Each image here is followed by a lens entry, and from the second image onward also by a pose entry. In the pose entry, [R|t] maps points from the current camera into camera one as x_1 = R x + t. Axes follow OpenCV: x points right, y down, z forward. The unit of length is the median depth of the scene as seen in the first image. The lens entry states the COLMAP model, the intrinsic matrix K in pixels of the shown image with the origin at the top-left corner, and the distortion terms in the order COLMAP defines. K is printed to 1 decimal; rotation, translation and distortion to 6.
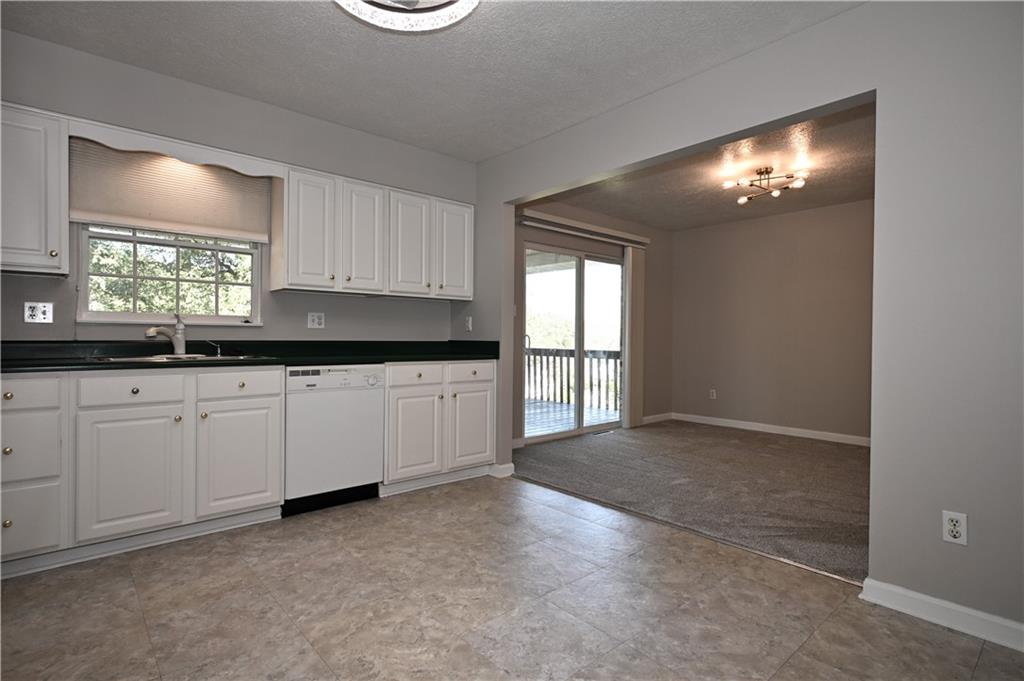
lens RADIAL K [[504.5, 0, 505.4], [0, 504.5, 339.6], [0, 0, 1]] dist [-0.007669, 0.001732]
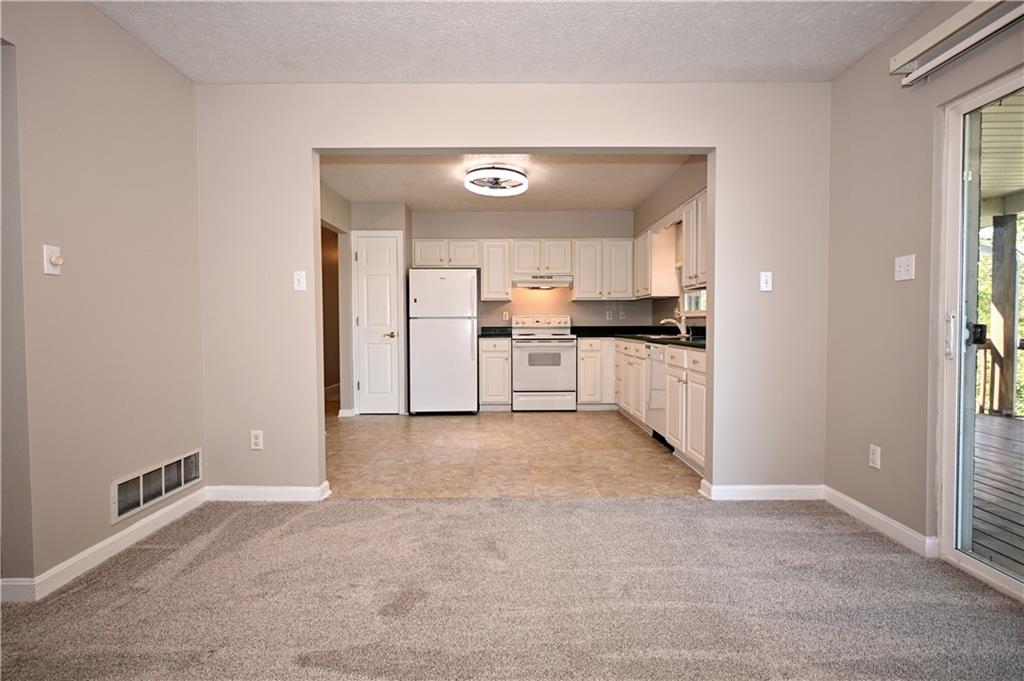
lens RADIAL K [[504.5, 0, 513.7], [0, 504.5, 337.9], [0, 0, 1]] dist [-0.007669, 0.001732]
pose [[-0.649512, 0.014284, -0.760217, 1.122765], [-0.005529, 0.999708, 0.023507, 0.004046], [0.760331, 0.019472, -0.649244, 1.796818]]
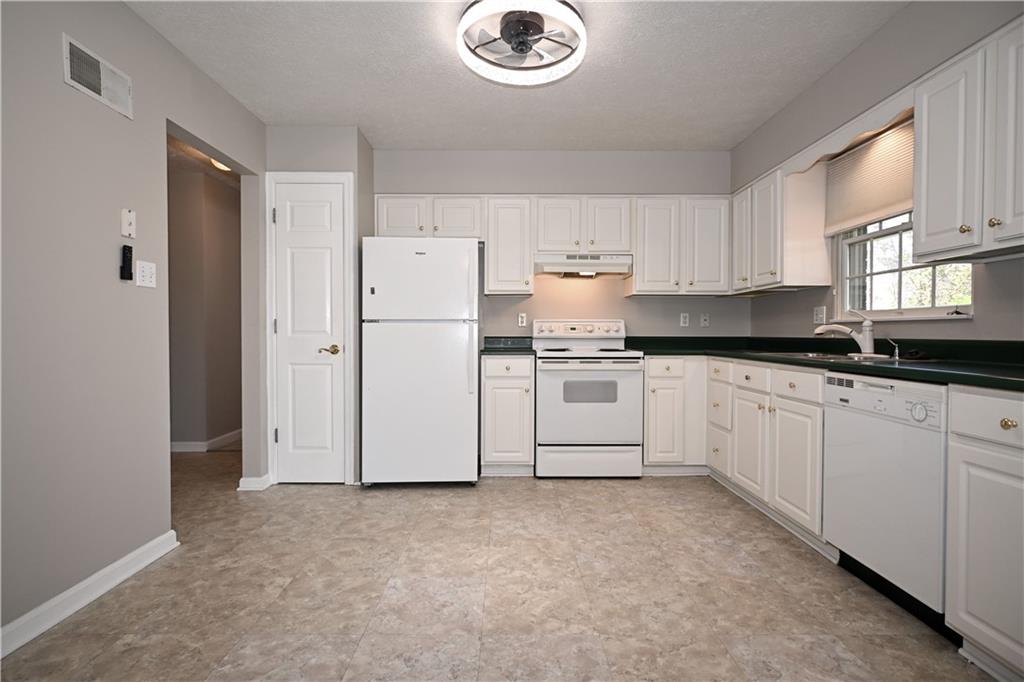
lens RADIAL K [[504.5, 0, 514.3], [0, 504.5, 340.0], [0, 0, 1]] dist [-0.007669, 0.001732]
pose [[-0.645200, 0.000854, -0.764013, 0.506700], [-0.011664, 0.999872, 0.010968, 0.001689], [0.763925, 0.015988, -0.645107, 1.176685]]
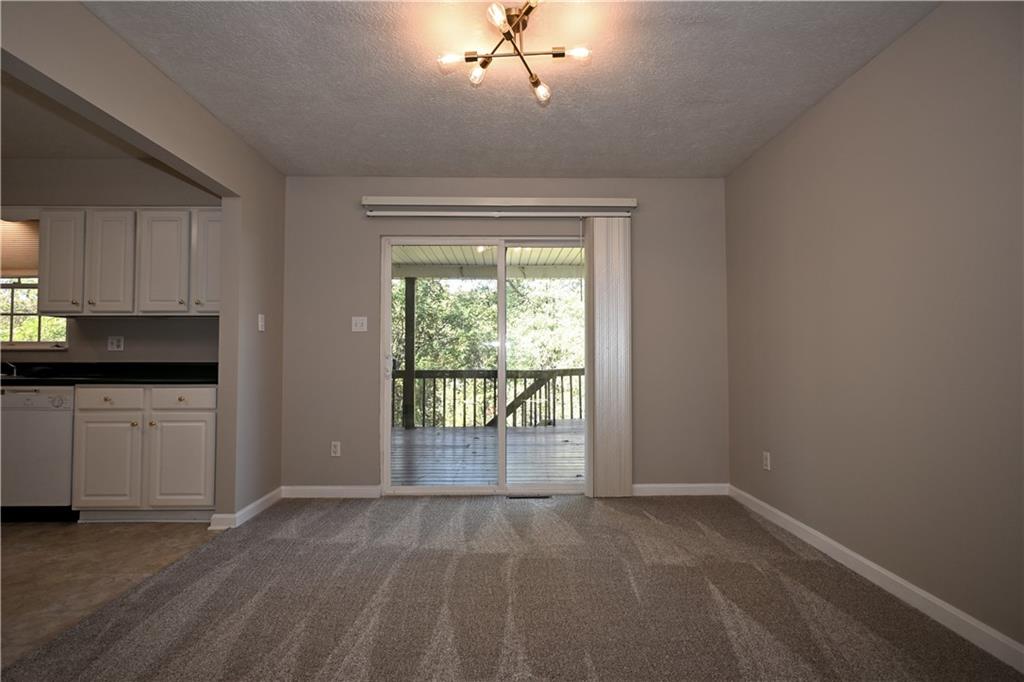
lens RADIAL K [[504.5, 0, 510.8], [0, 504.5, 335.4], [0, 0, 1]] dist [-0.007669, 0.001732]
pose [[0.769022, -0.030486, -0.638495, 1.243591], [0.004094, 0.999076, -0.042773, -0.007145], [0.639209, 0.030279, 0.768436, 0.936177]]
